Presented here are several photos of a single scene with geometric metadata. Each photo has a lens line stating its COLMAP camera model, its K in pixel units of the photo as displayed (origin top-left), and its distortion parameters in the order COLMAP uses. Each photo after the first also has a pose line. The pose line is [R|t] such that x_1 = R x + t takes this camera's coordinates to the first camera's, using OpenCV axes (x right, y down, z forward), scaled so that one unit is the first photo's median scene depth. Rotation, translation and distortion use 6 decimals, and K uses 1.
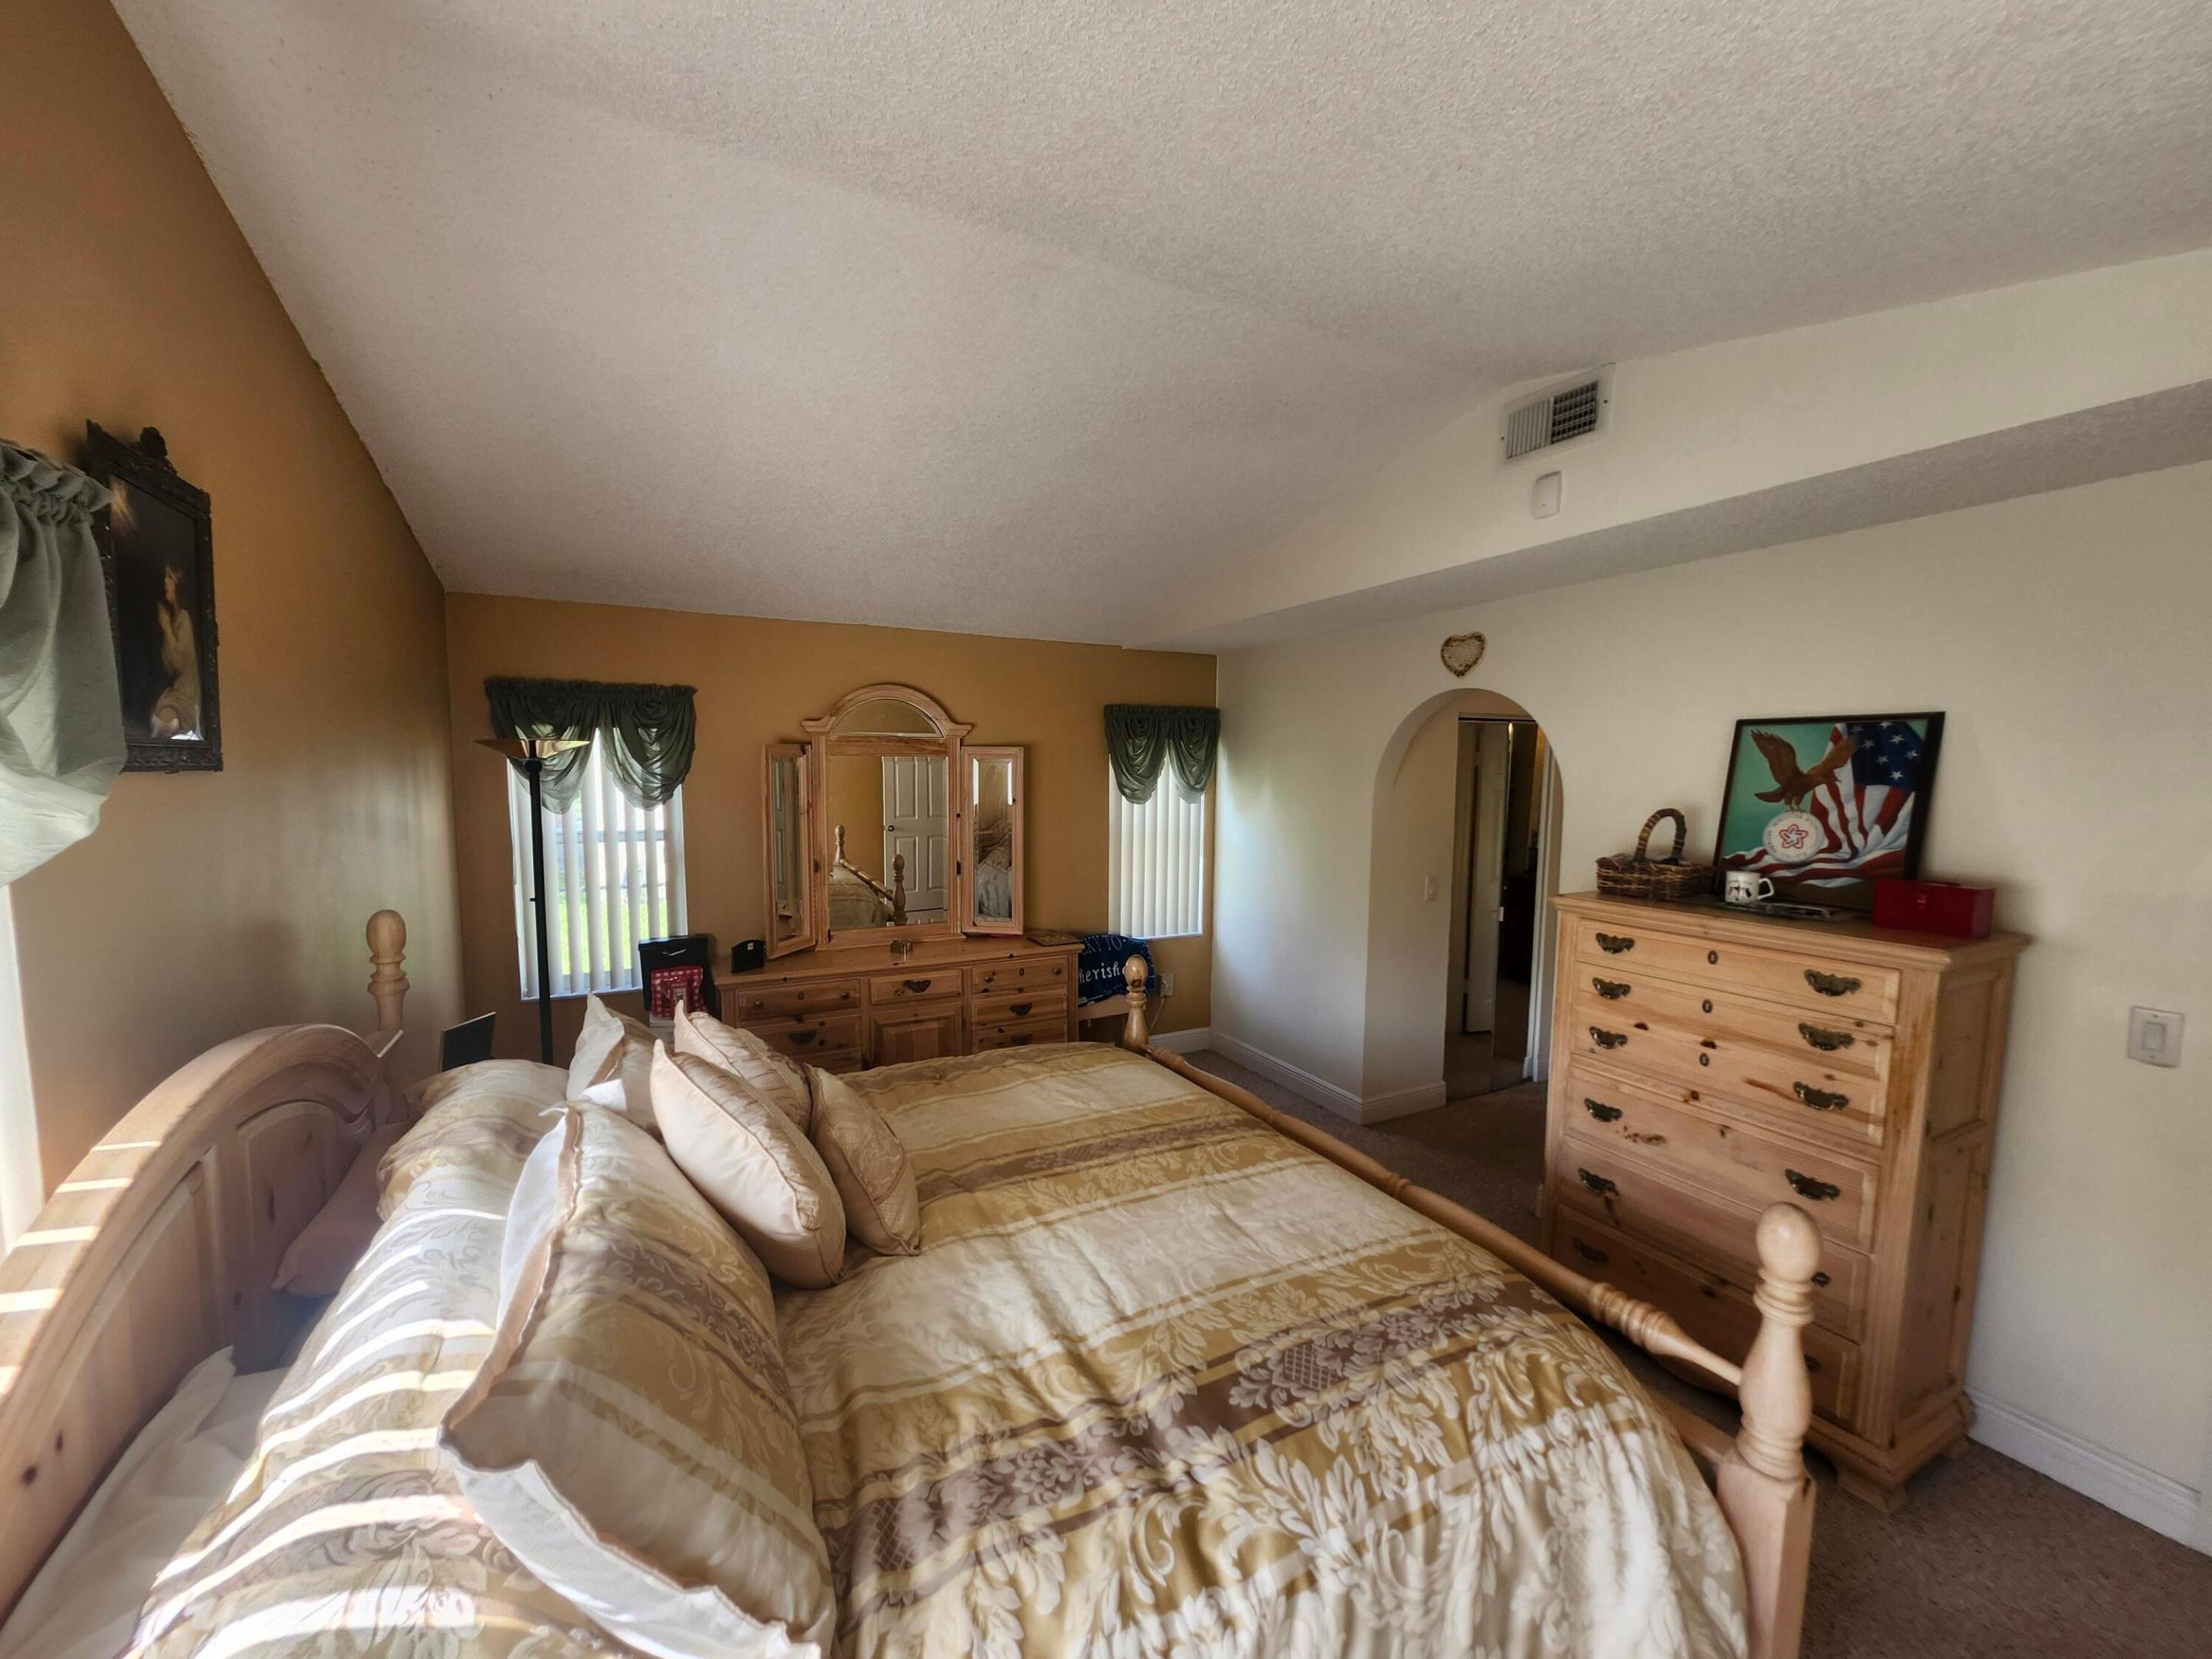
lens RADIAL K [[858.3, 0, 1091.7], [0, 858.3, 843.0], [0, 0, 1]] dist [0.003256, 0.000135]
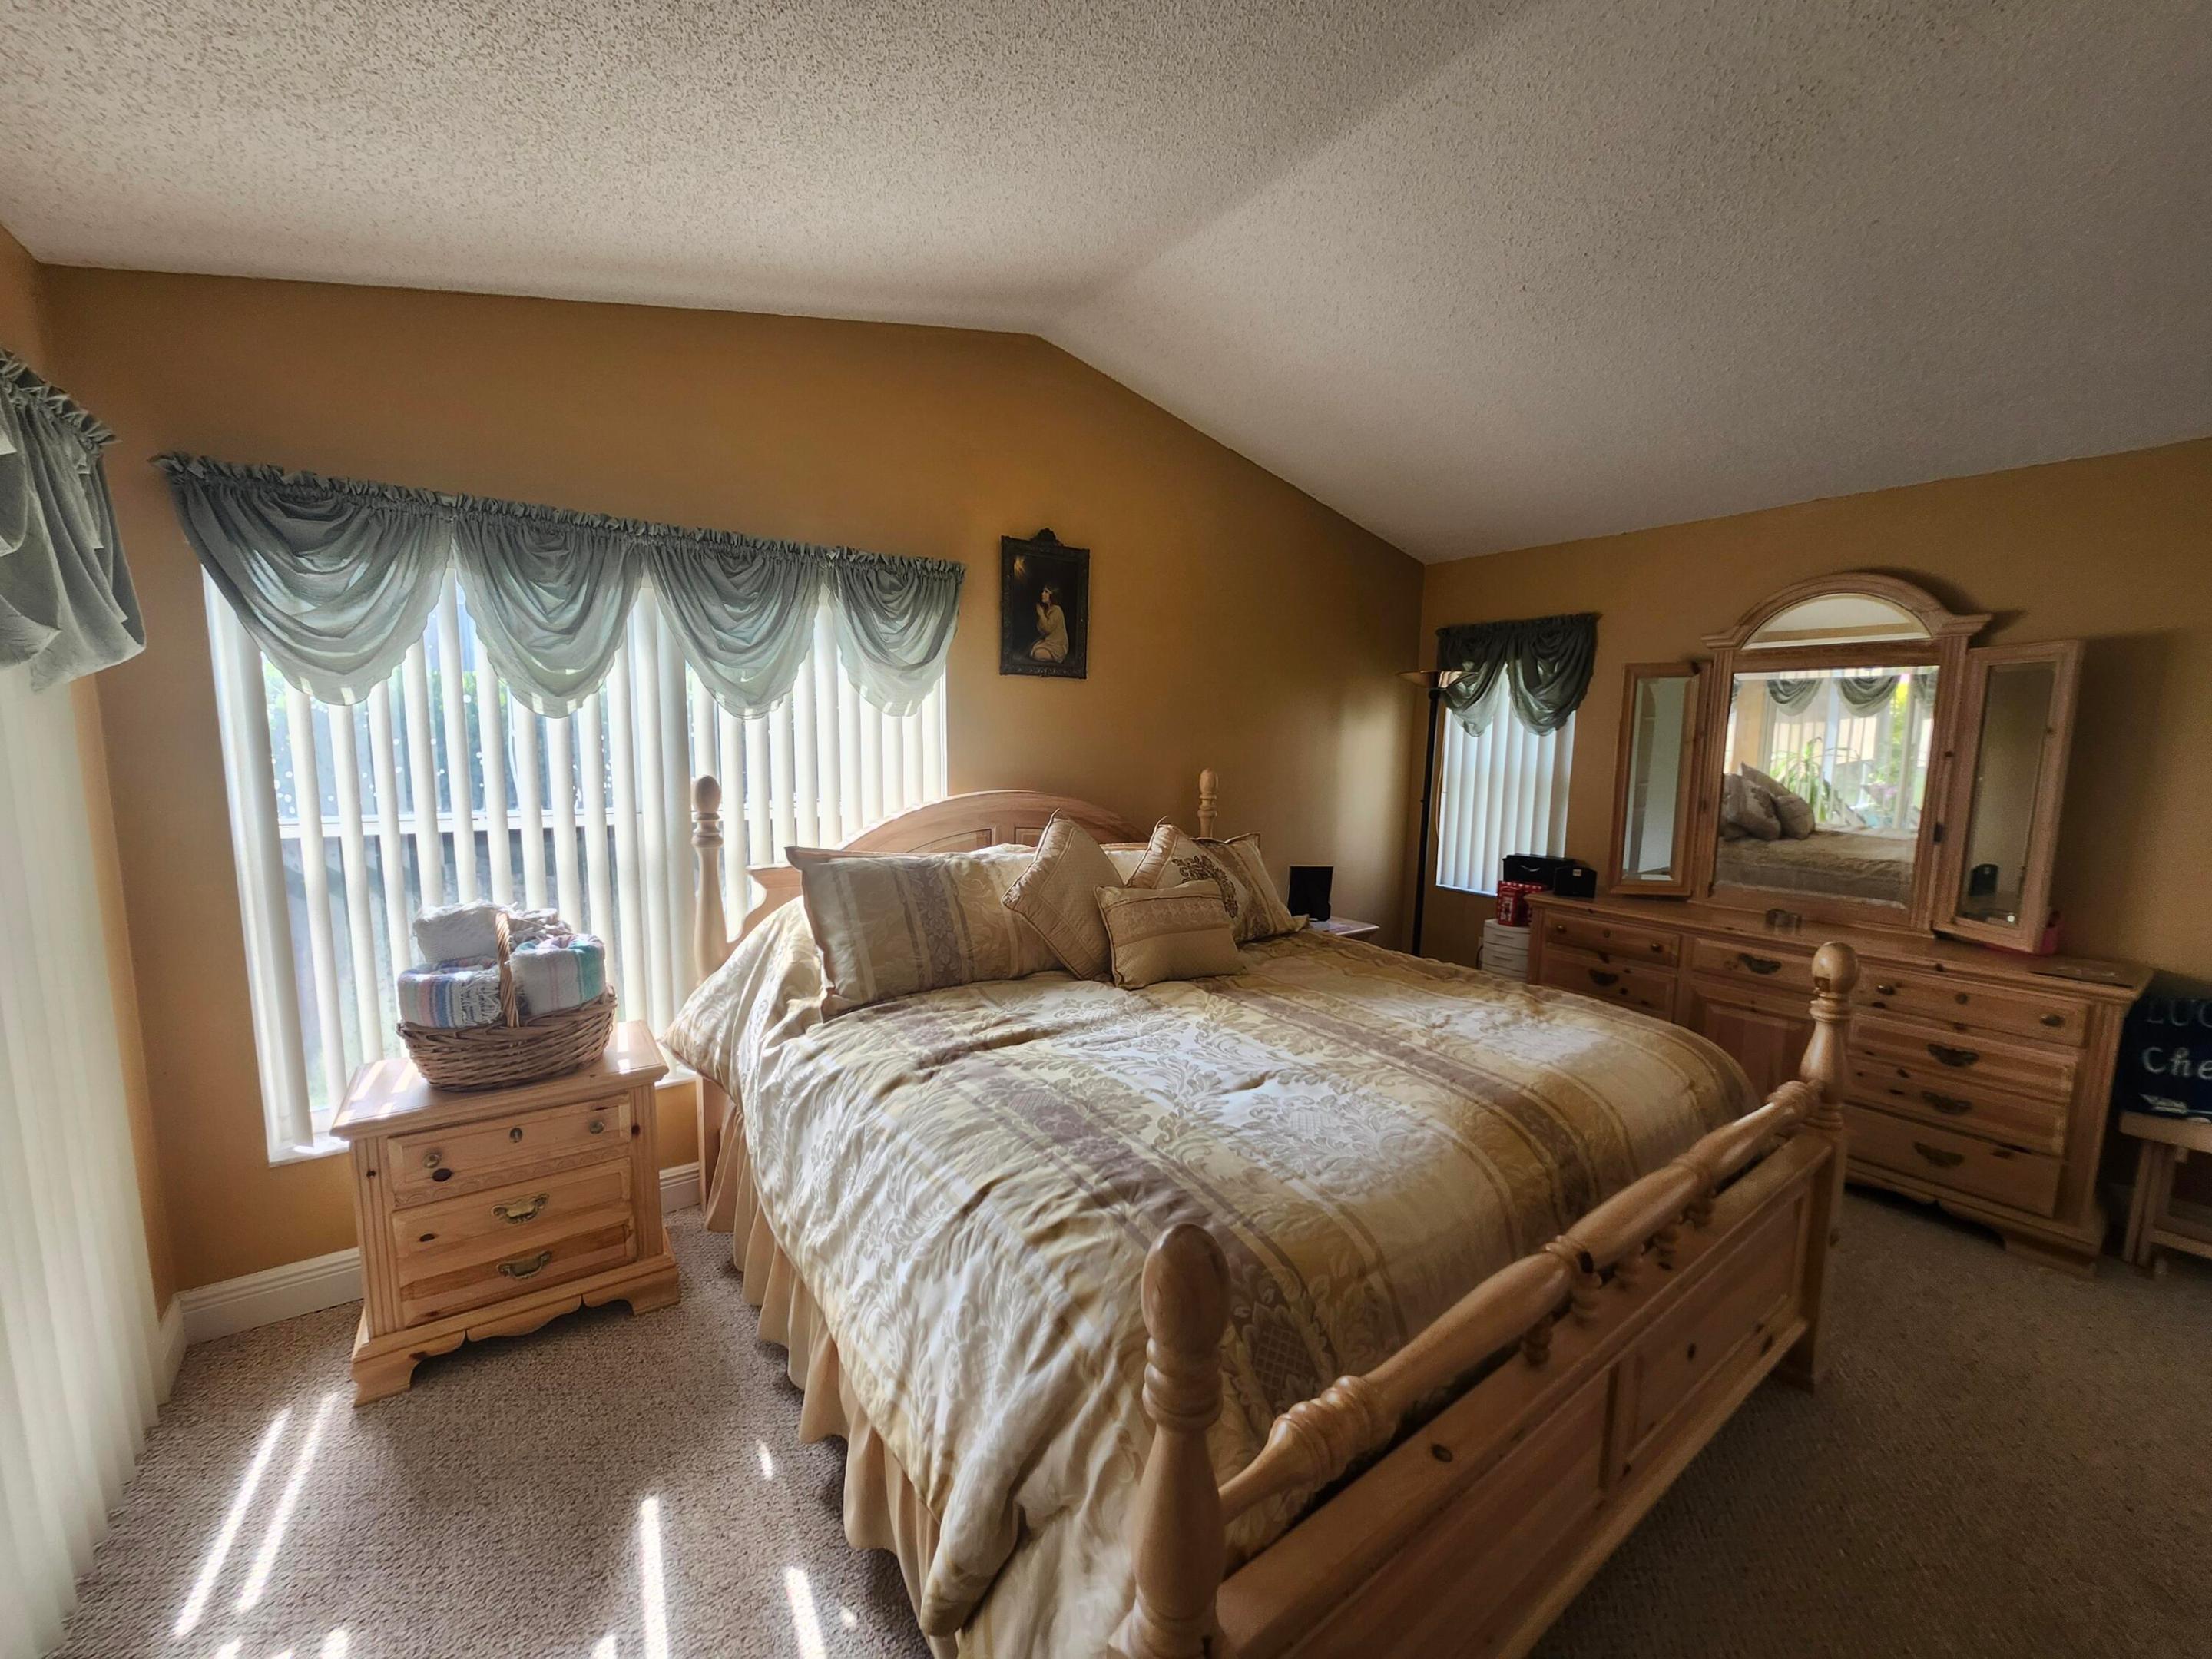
lens RADIAL K [[858.3, 0, 1094.6], [0, 858.3, 835.1], [0, 0, 1]] dist [0.003256, 0.000135]
pose [[0.166182, 0.113355, -0.979558, 0.457089], [-0.099438, 0.990234, 0.097721, 0.035690], [0.981069, 0.081166, 0.175831, 0.274458]]
